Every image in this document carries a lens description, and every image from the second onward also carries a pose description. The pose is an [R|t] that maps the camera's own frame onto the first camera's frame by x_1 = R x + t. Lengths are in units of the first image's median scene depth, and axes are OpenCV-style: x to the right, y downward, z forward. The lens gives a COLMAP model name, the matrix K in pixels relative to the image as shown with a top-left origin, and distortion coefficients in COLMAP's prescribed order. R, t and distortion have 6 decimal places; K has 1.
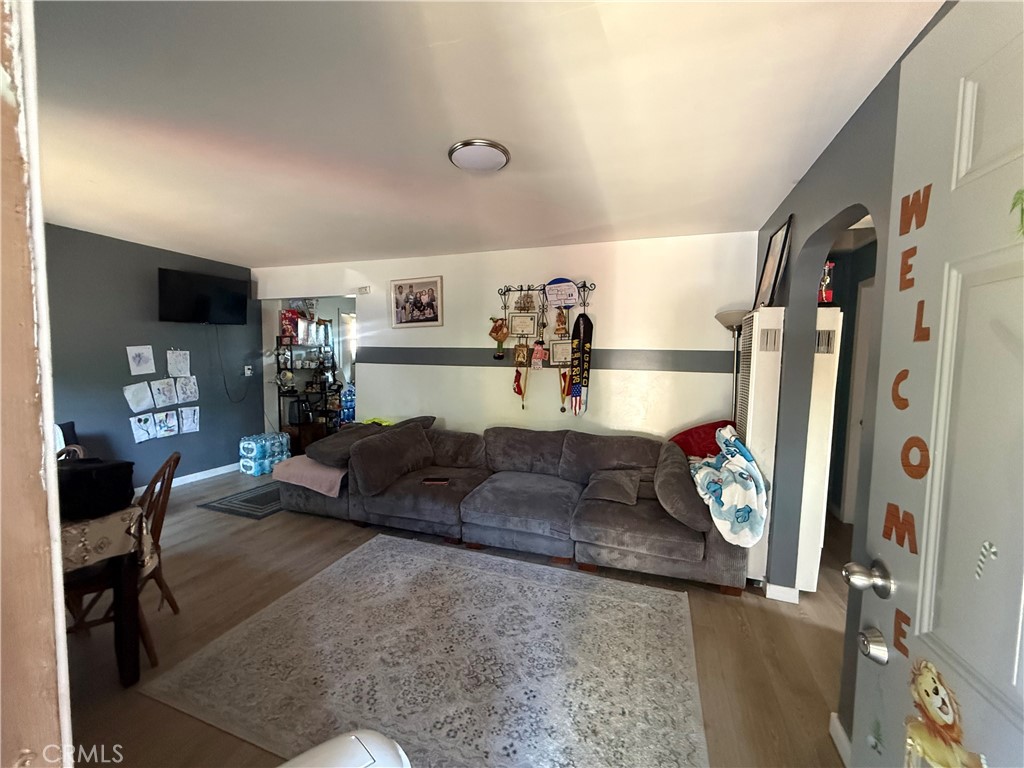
lens RADIAL K [[408.5, 0, 505.7], [0, 408.5, 385.1], [0, 0, 1]] dist [-0.002175, 0.000436]
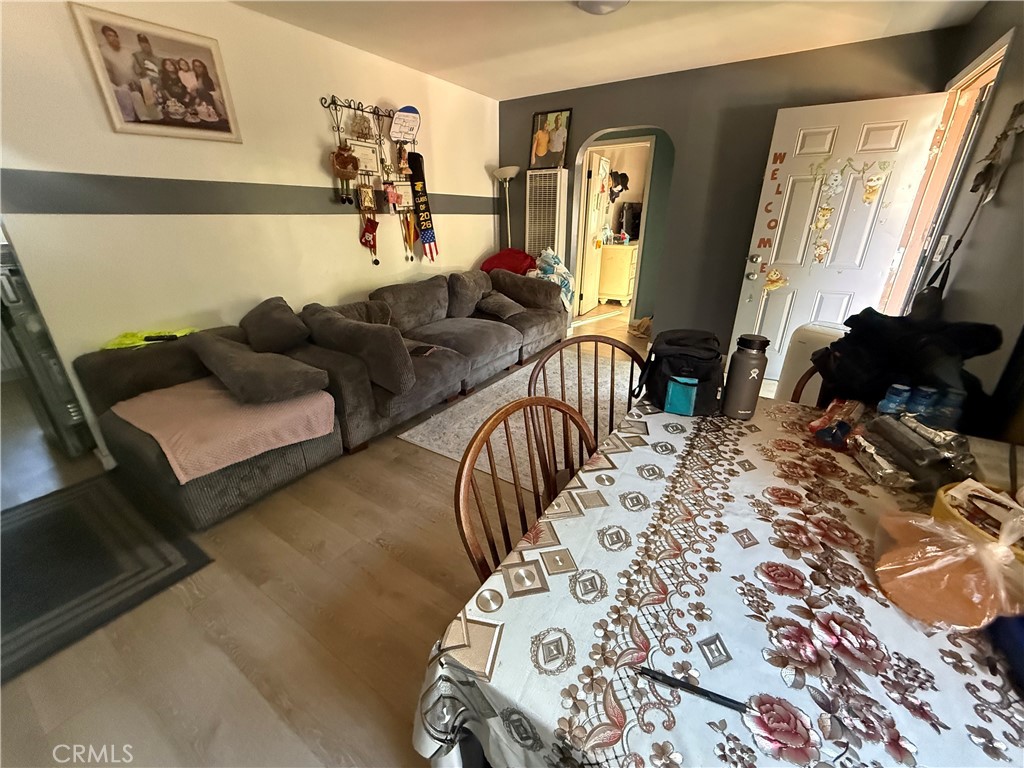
lens RADIAL K [[408.5, 0, 513.5], [0, 408.5, 385.7], [0, 0, 1]] dist [-0.002175, 0.000436]
pose [[0.231850, -0.392357, 0.890113, -0.784563], [0.071153, 0.919436, 0.386749, -0.021667], [-0.970146, -0.026334, 0.241089, 0.487815]]
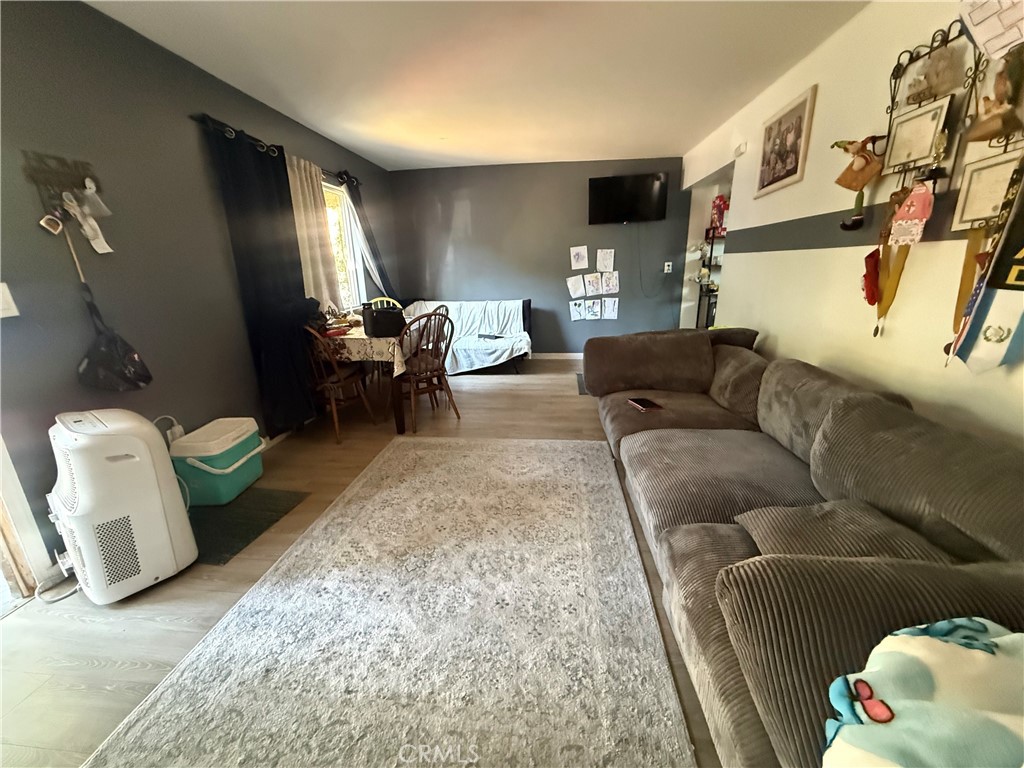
lens RADIAL K [[408.5, 0, 515.7], [0, 408.5, 382.8], [0, 0, 1]] dist [-0.002175, 0.000436]
pose [[0.241322, 0.250596, -0.937531, 0.399708], [-0.047885, 0.967982, 0.246409, 0.014530], [0.969263, -0.014571, 0.245595, 0.478050]]
